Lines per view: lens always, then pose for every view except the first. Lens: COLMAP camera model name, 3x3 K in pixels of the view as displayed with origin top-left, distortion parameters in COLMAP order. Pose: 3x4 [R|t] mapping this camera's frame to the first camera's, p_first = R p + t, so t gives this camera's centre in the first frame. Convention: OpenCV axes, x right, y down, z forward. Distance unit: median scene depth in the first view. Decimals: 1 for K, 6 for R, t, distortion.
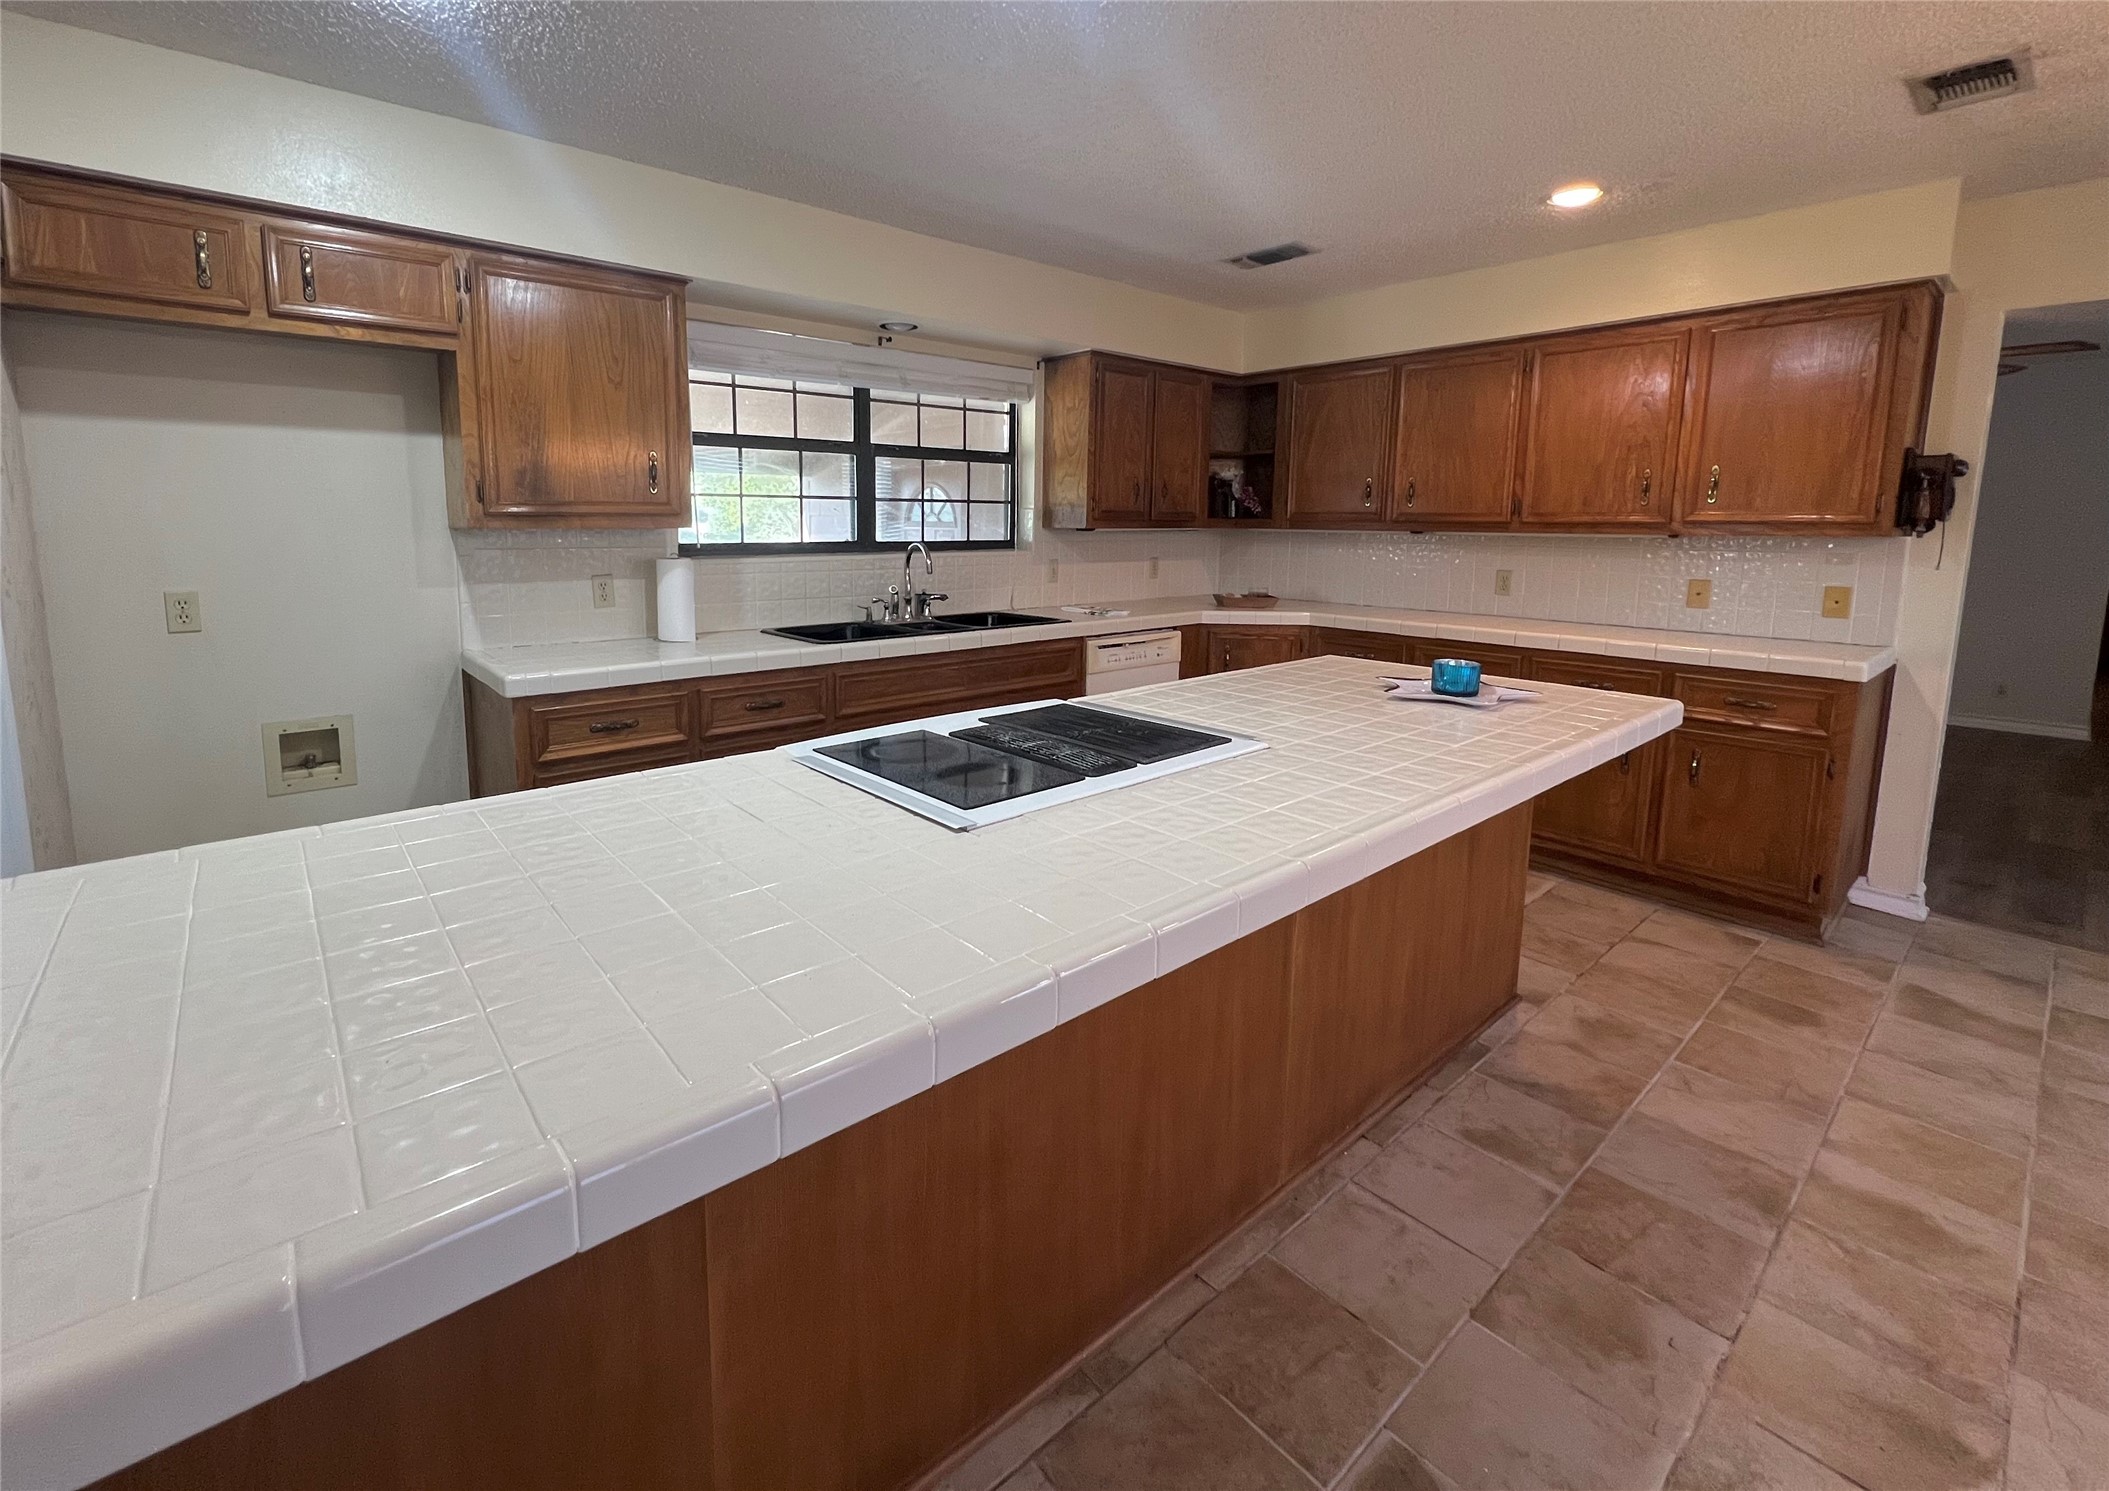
lens RADIAL K [[895.9, 0, 980.1], [0, 895.9, 637.3], [0, 0, 1]] dist [-0.002912, 0.000630]
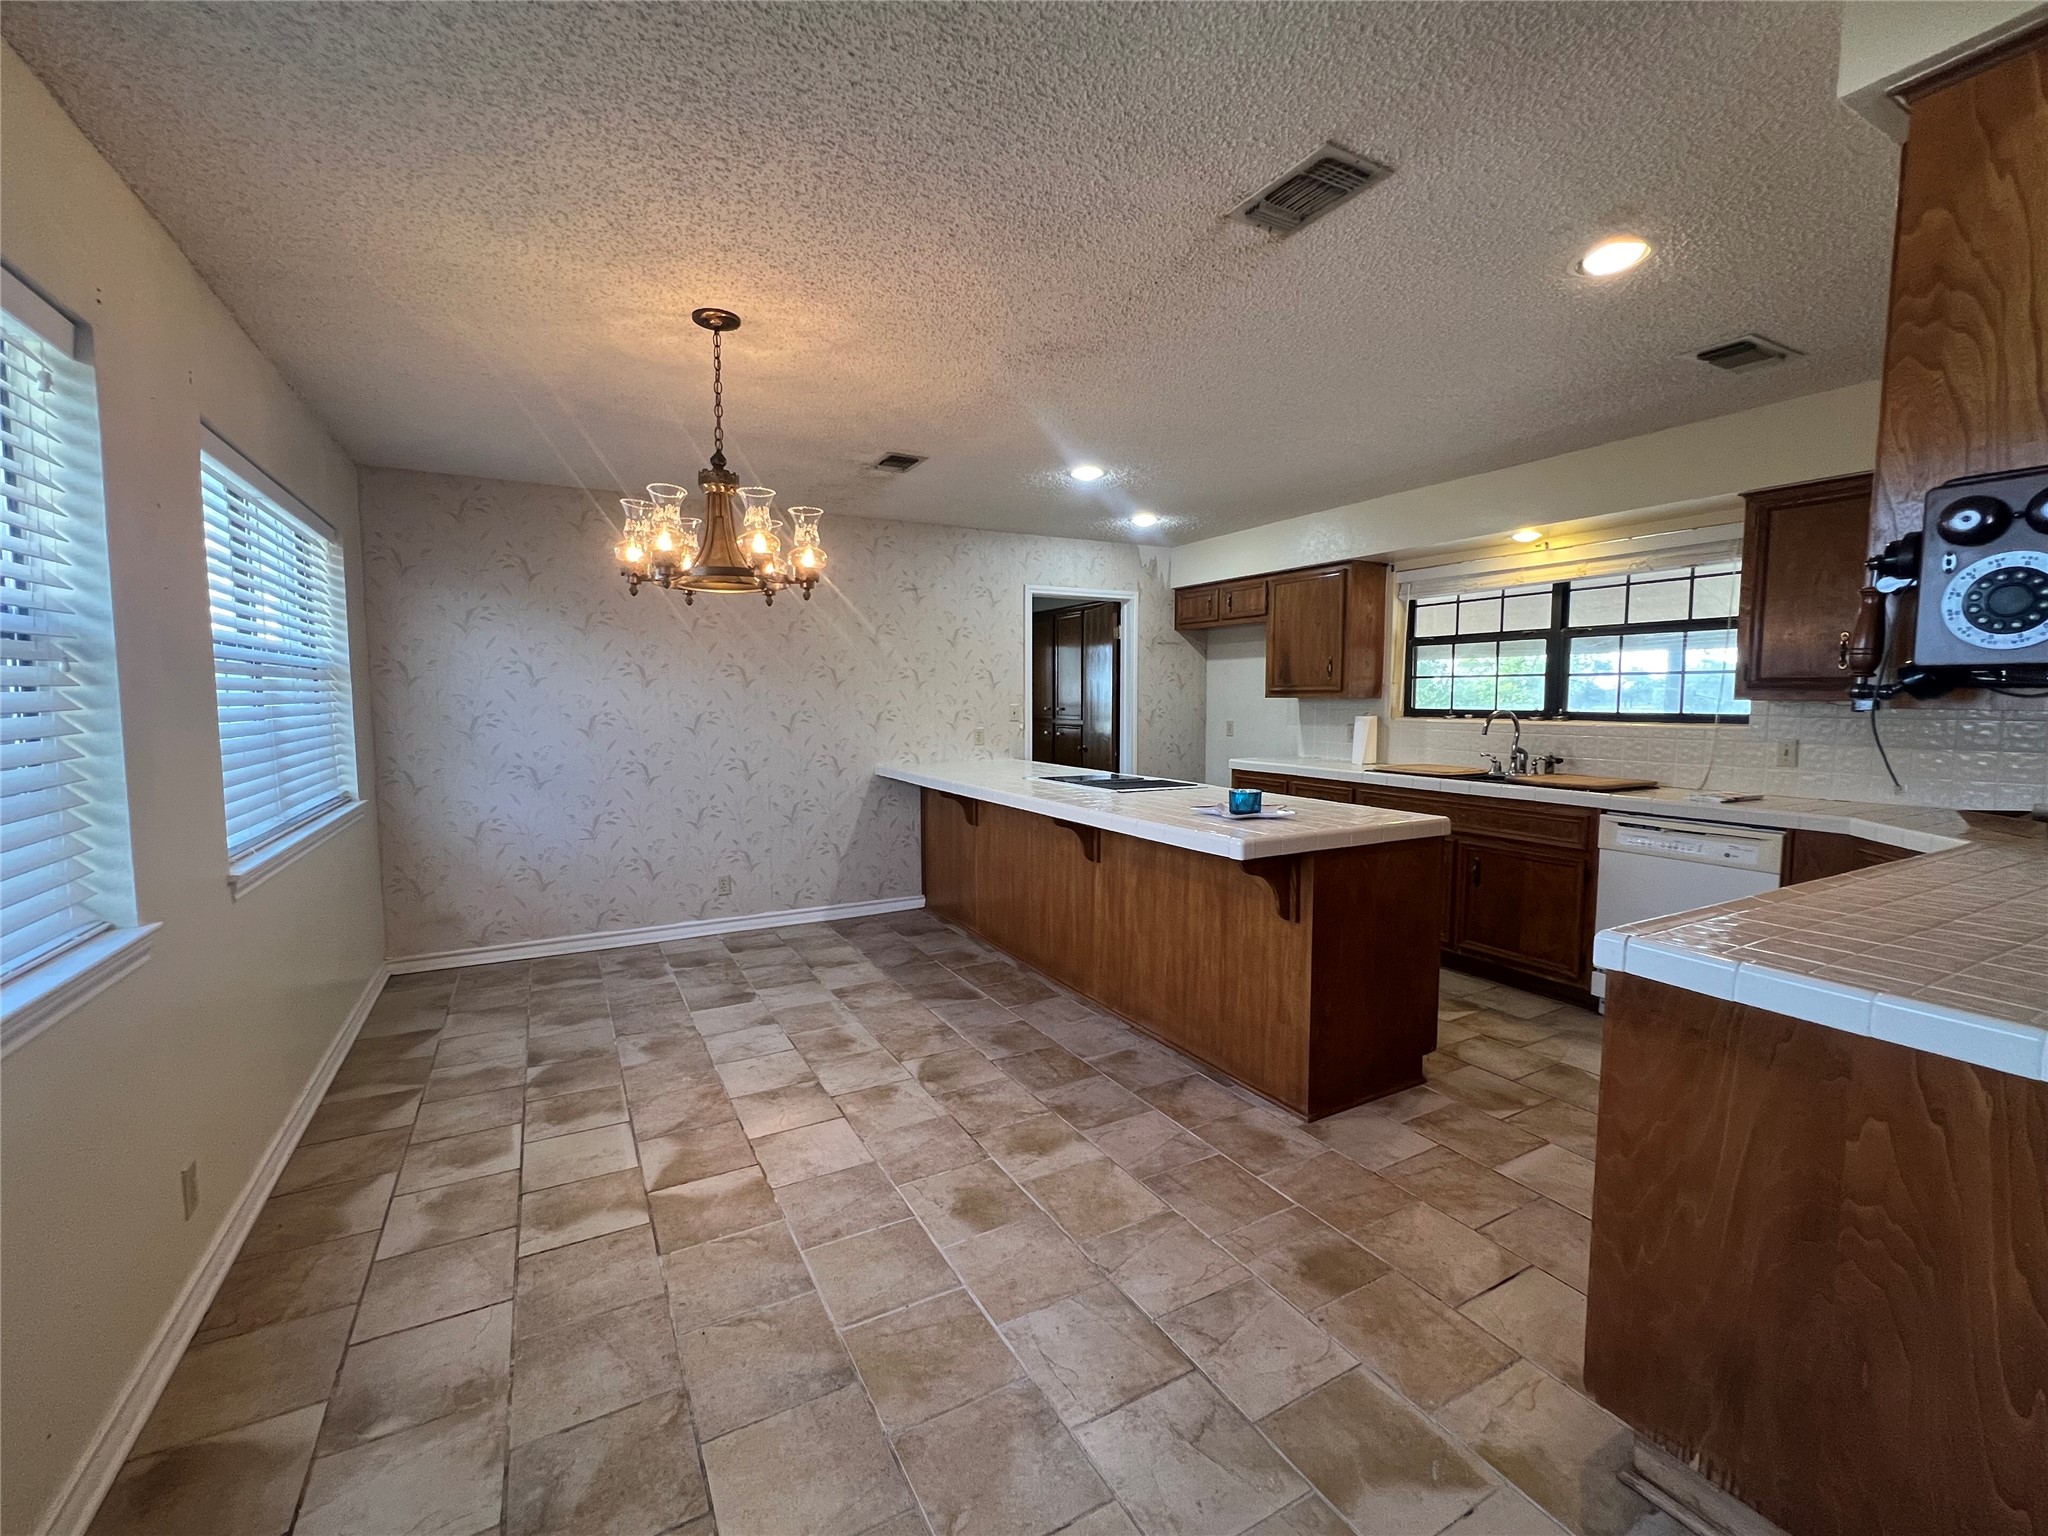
lens RADIAL K [[855.1, 0, 1021.2], [0, 855.1, 760.9], [0, 0, 1]] dist [0.002429, 0.000588]
pose [[-0.168078, 0.070155, -0.983274, 1.437273], [-0.130397, 0.987117, 0.092719, -0.071809], [0.977111, 0.143800, -0.156765, 0.656573]]
